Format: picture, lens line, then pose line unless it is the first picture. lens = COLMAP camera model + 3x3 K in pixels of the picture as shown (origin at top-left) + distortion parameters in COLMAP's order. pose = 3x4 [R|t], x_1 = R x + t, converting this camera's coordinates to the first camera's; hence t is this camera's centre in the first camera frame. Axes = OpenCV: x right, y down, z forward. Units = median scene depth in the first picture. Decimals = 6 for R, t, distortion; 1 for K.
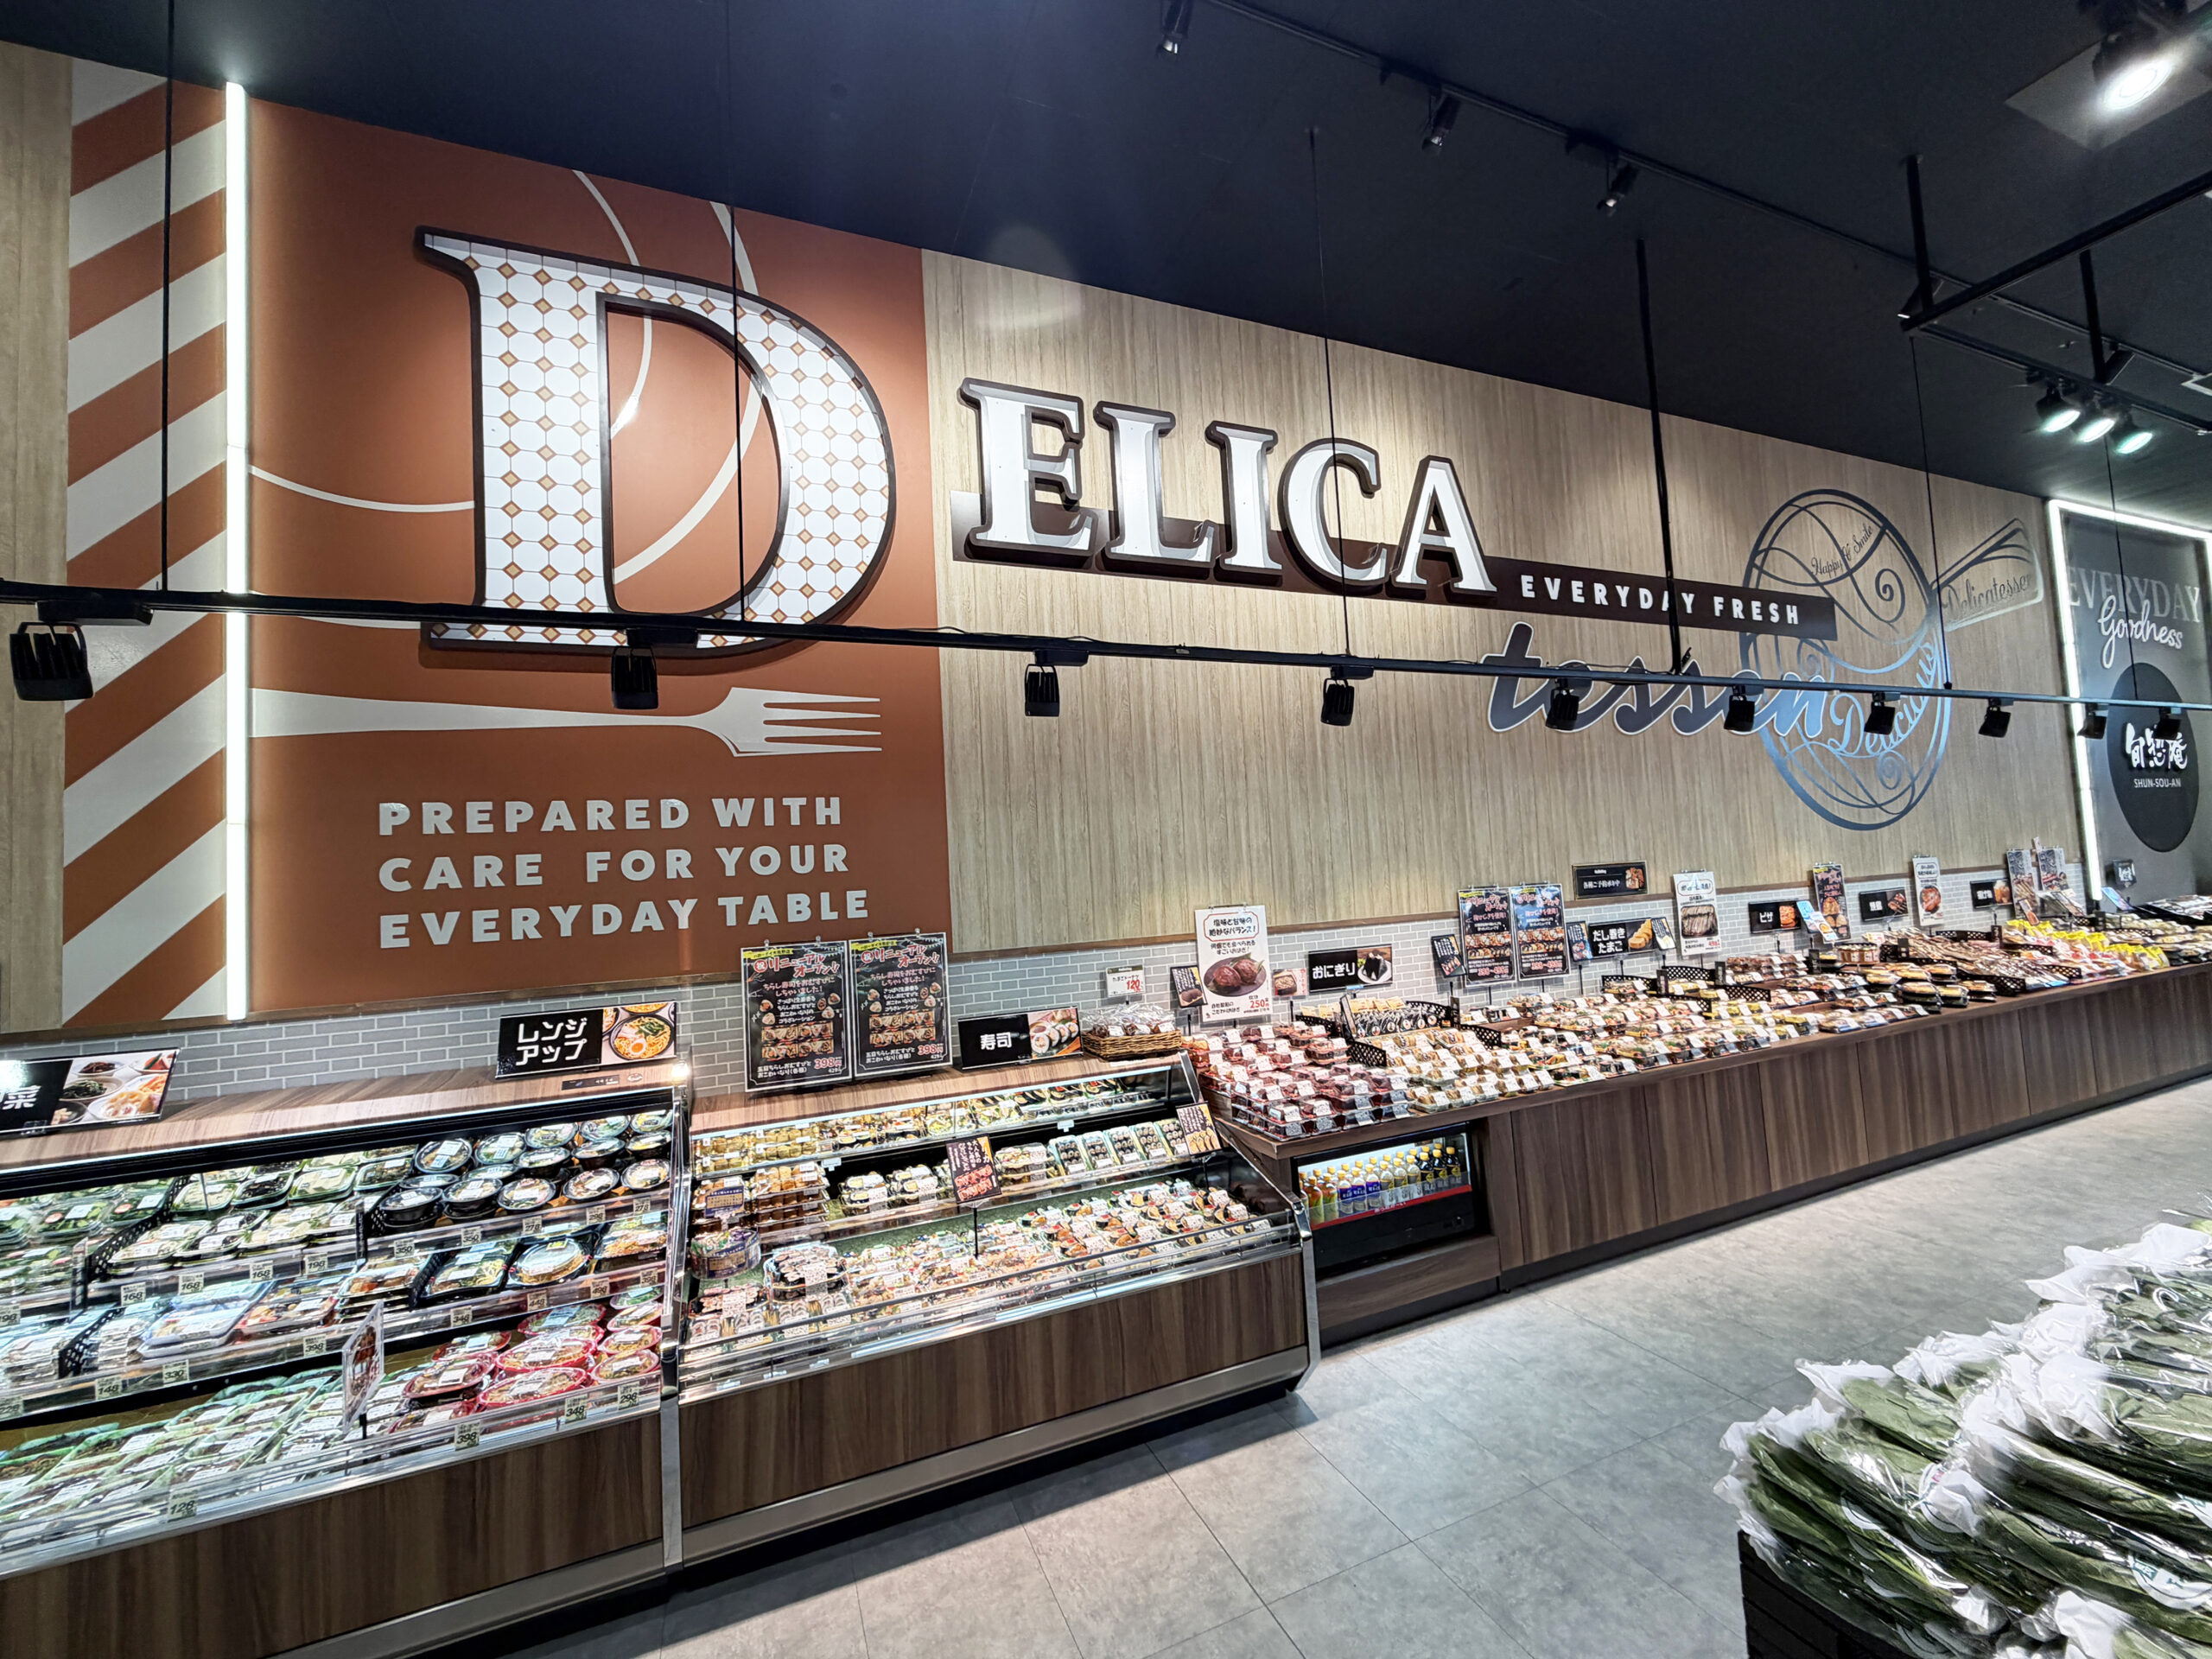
lens RADIAL K [[880.6, 0, 1108.4], [0, 880.6, 840.3], [0, 0, 1]] dist [-0.000105, 0.000072]
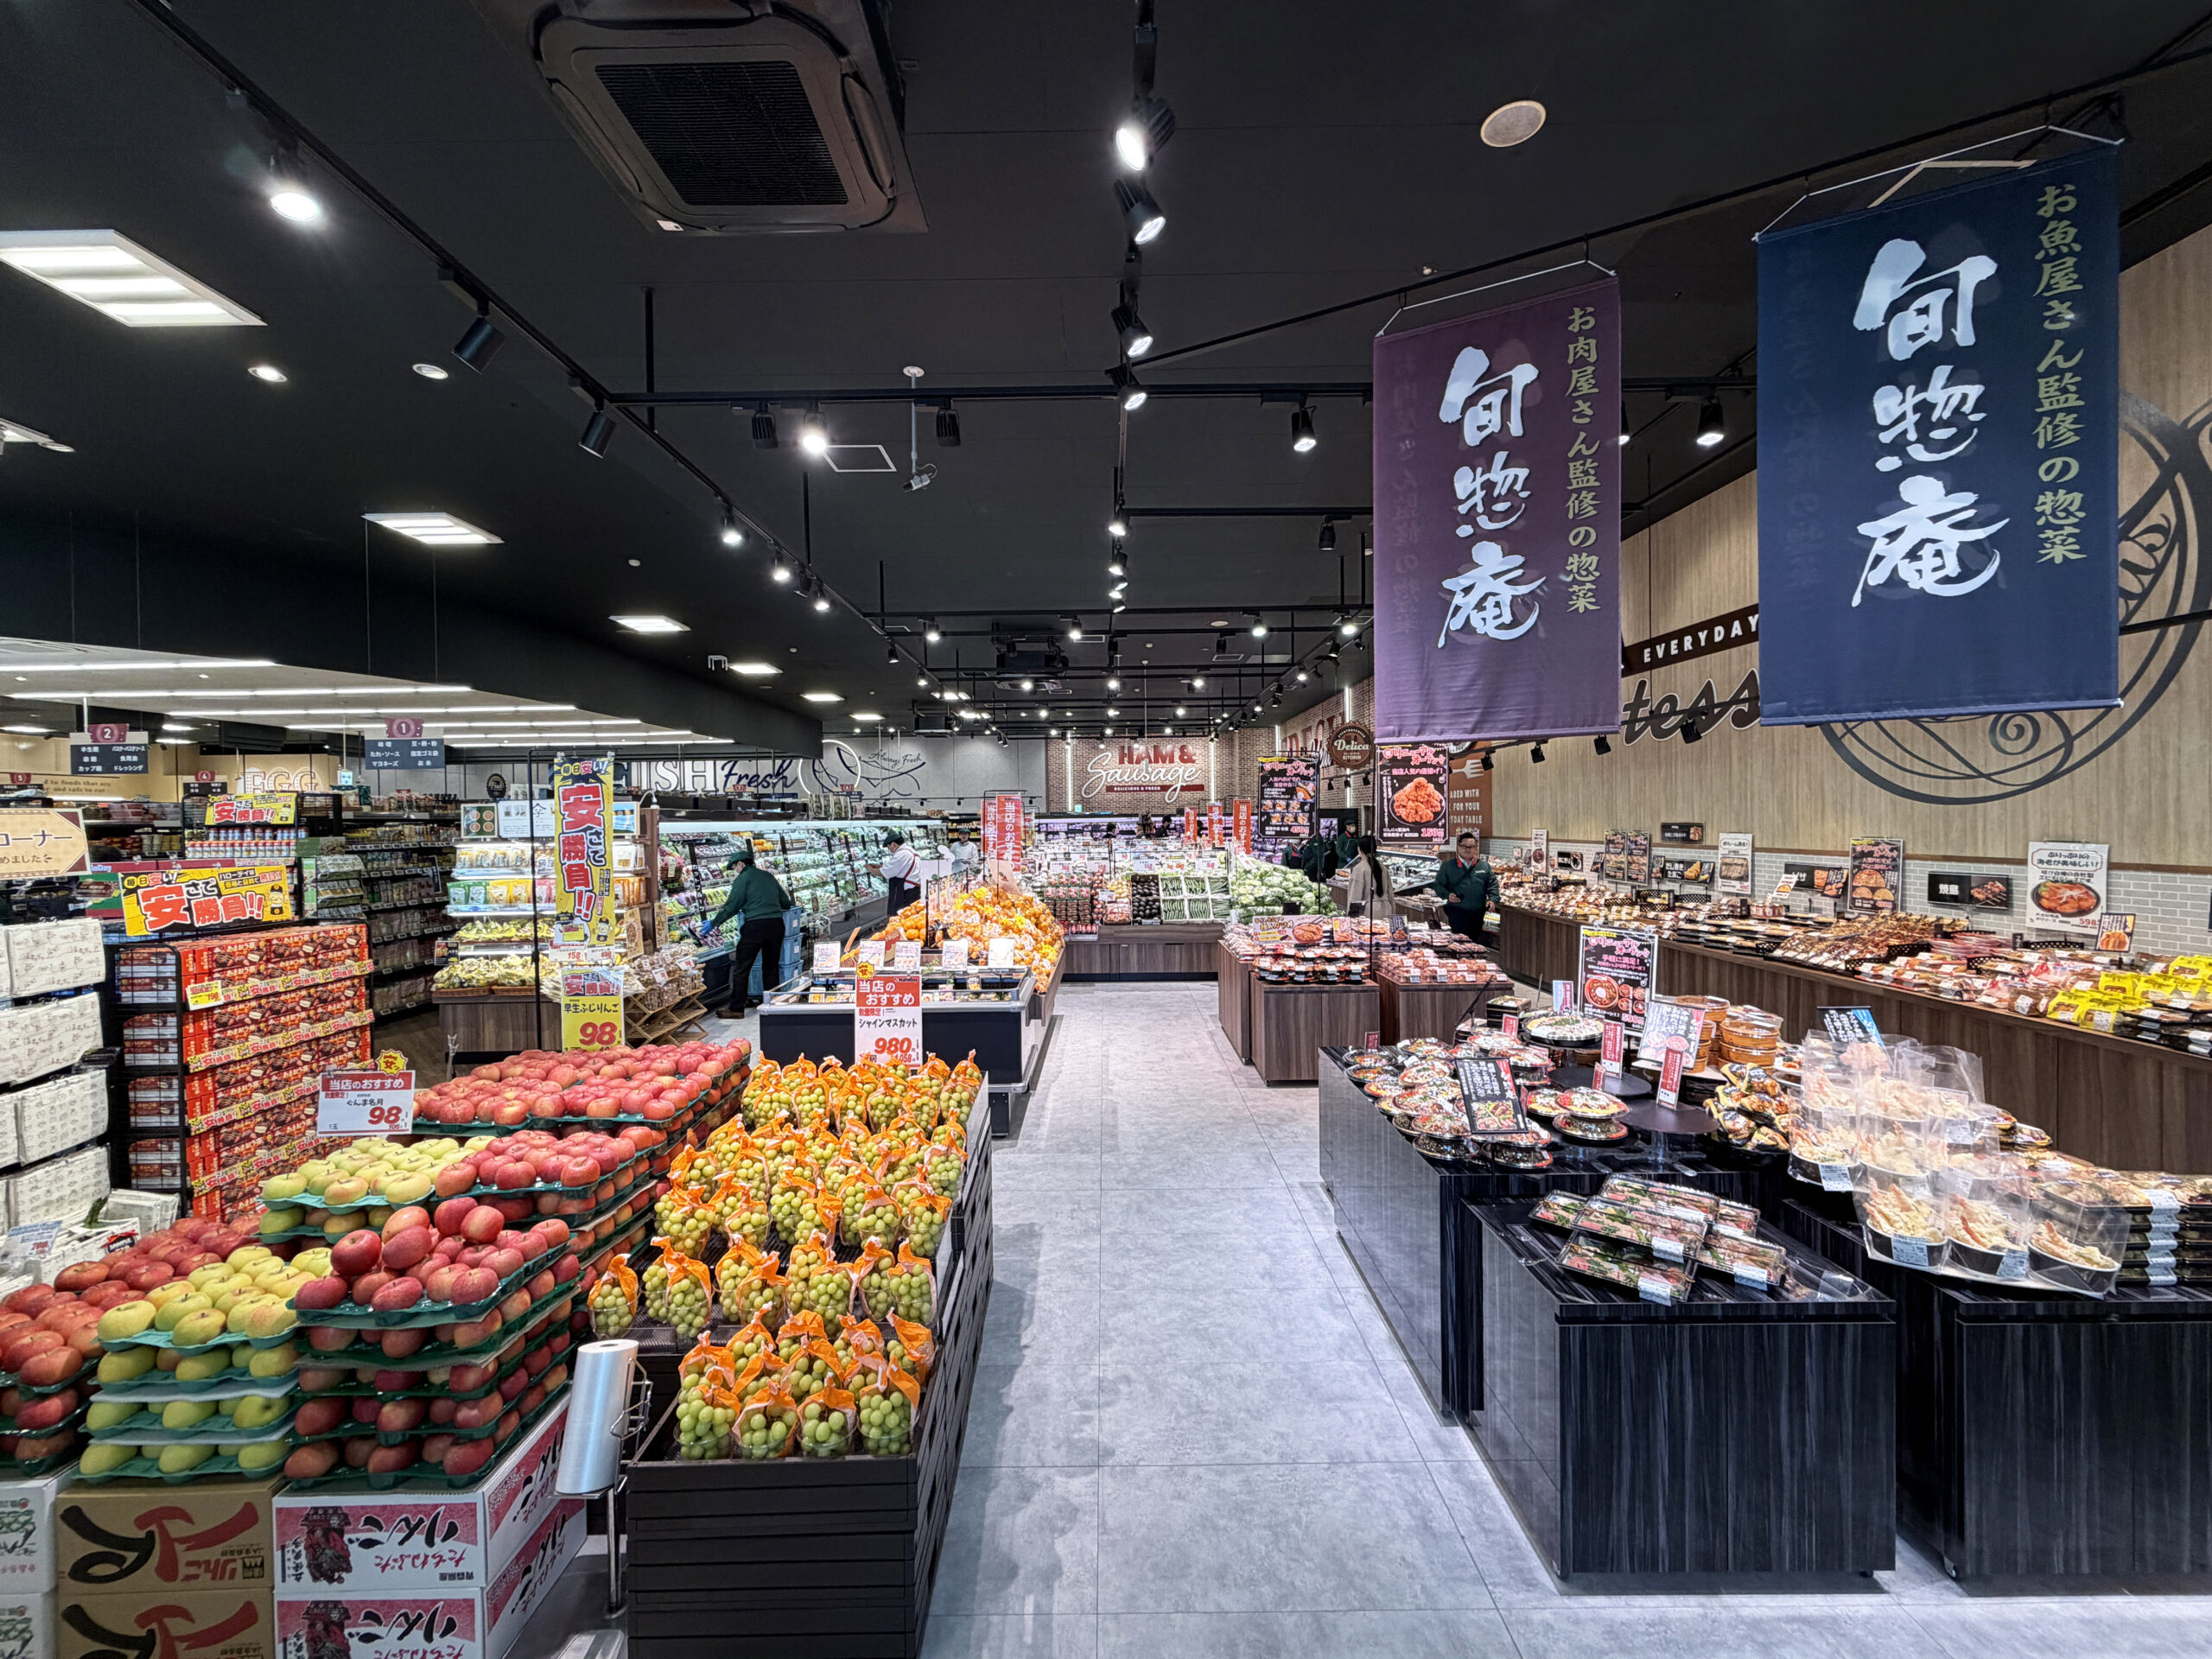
lens RADIAL K [[880.6, 0, 1107.1], [0, 880.6, 825.3], [0, 0, 1]] dist [-0.000105, 0.000072]
pose [[-0.379333, 0.074426, -0.922262, 2.354667], [0.096153, 0.994534, 0.040710, -0.128226], [0.920251, -0.073236, -0.384416, 0.648270]]
